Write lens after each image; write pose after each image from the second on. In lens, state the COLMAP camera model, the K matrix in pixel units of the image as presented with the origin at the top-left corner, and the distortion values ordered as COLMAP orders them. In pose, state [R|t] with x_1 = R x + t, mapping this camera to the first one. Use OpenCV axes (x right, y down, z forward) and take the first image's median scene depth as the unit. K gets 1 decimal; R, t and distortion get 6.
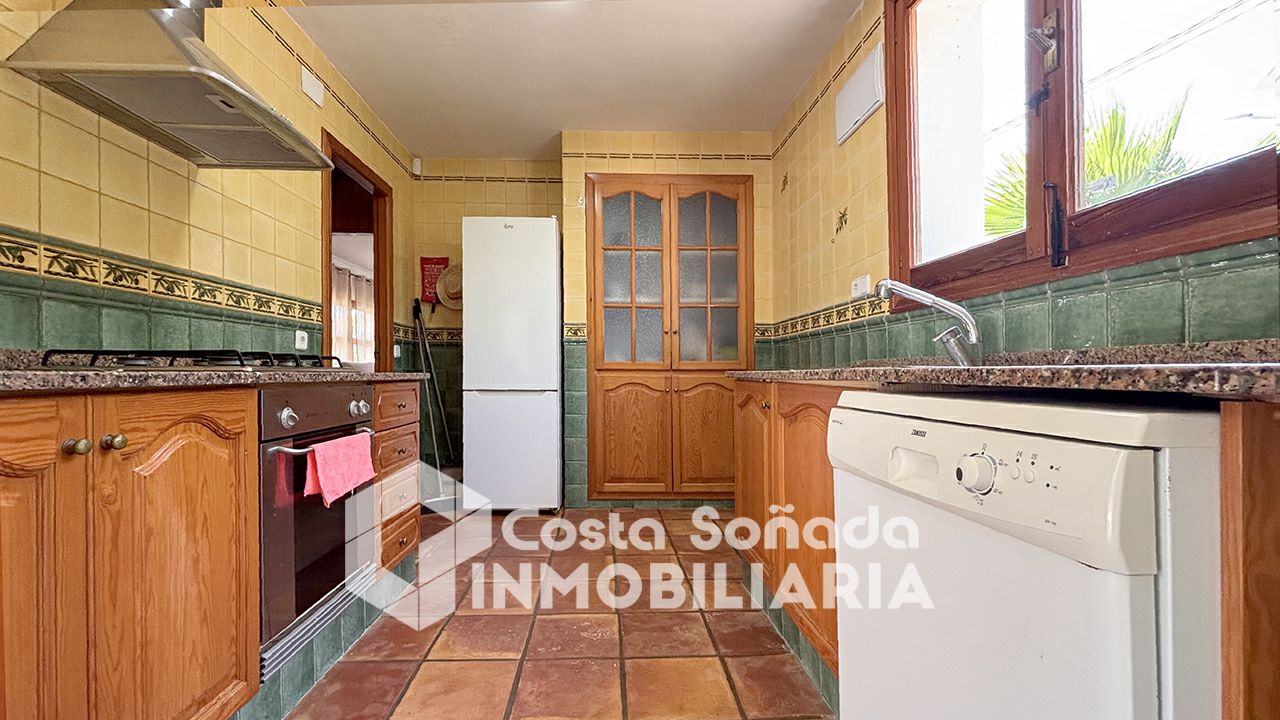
lens RADIAL K [[521.9, 0, 637.8], [0, 521.9, 365.0], [0, 0, 1]] dist [-0.002726, -0.000186]
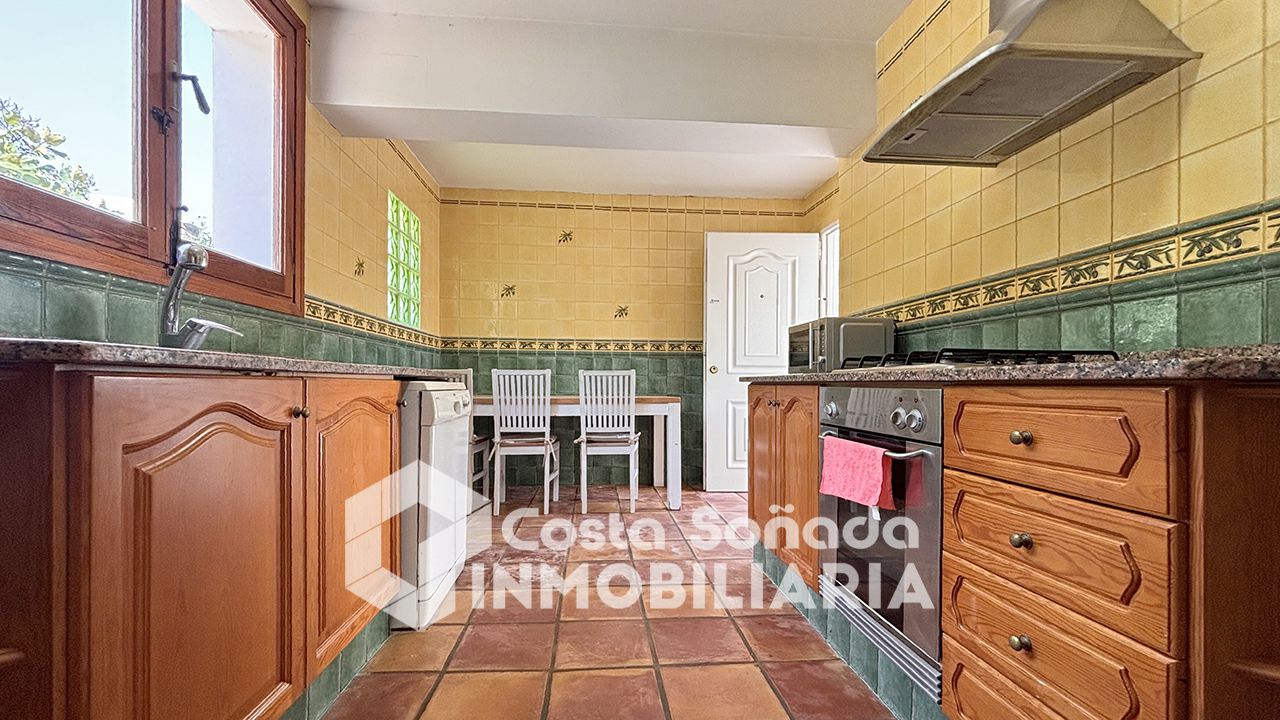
lens RADIAL K [[521.9, 0, 625.2], [0, 521.9, 384.2], [0, 0, 1]] dist [-0.002726, -0.000186]
pose [[-0.999747, 0.022439, 0.001230, -0.134705], [0.022421, 0.999664, -0.013020, 0.027292], [-0.001522, -0.012989, -0.999914, 1.957013]]
